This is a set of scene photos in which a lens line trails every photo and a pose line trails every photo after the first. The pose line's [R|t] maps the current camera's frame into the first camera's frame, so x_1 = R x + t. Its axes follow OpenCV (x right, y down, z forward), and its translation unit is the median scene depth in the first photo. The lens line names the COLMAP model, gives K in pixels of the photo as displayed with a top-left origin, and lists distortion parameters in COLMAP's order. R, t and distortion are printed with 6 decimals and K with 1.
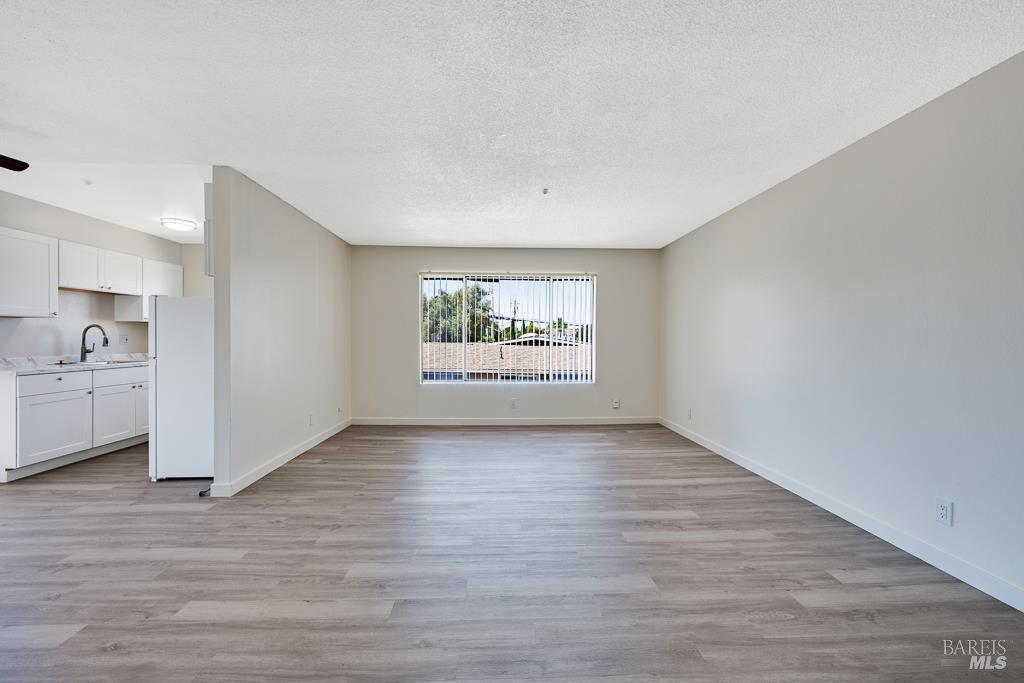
lens RADIAL K [[404.2, 0, 513.5], [0, 404.2, 342.0], [0, 0, 1]] dist [-0.003567, 0.000014]
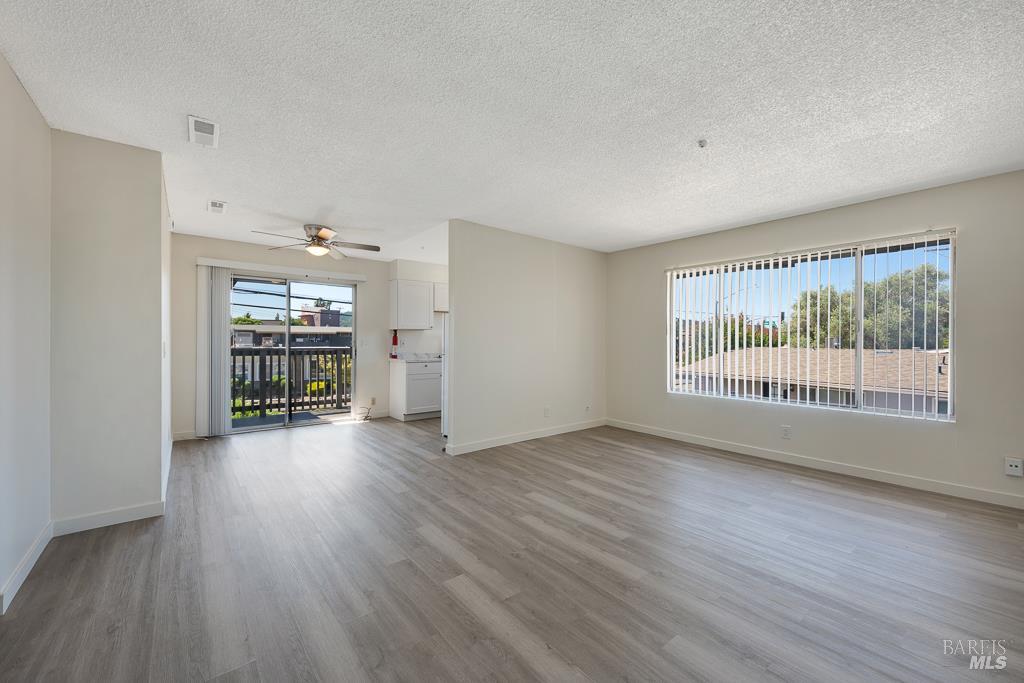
lens RADIAL K [[404.2, 0, 511.1], [0, 404.2, 343.2], [0, 0, 1]] dist [-0.003567, 0.000014]
pose [[0.602237, 0.003283, -0.798311, 0.516274], [-0.010466, 0.999938, -0.003784, -0.000548], [0.798249, 0.010634, 0.602234, 0.312663]]
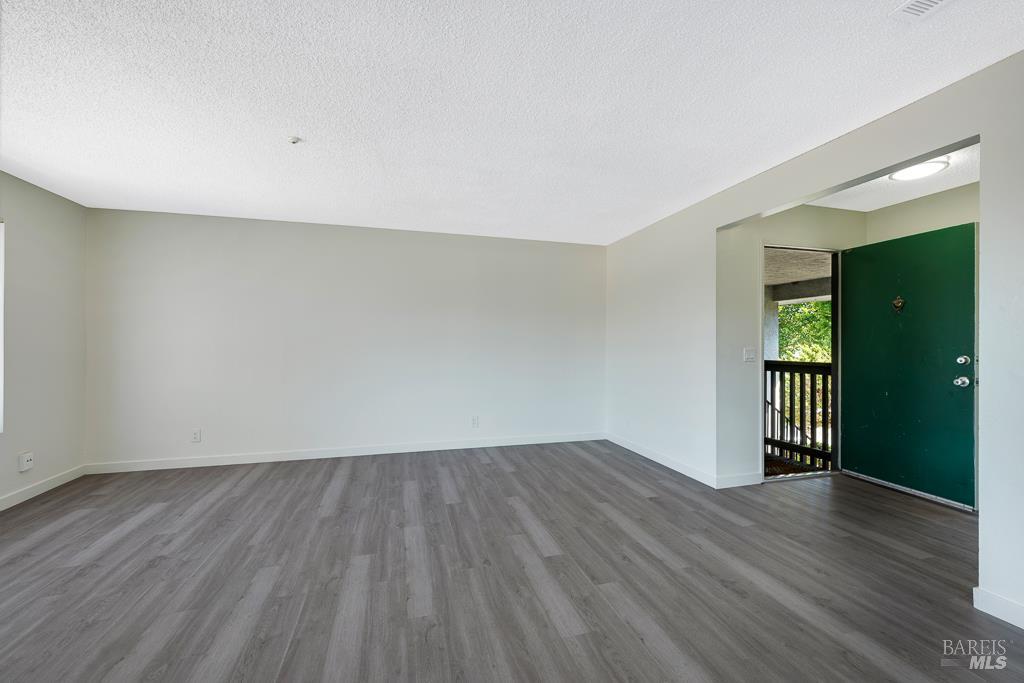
lens RADIAL K [[404.2, 0, 506.4], [0, 404.2, 342.1], [0, 0, 1]] dist [-0.003567, 0.000014]
pose [[-0.221242, 0.001576, 0.975218, -0.795622], [0.007525, 0.999972, 0.000091, -0.014528], [-0.975190, 0.007359, -0.221248, 0.895588]]
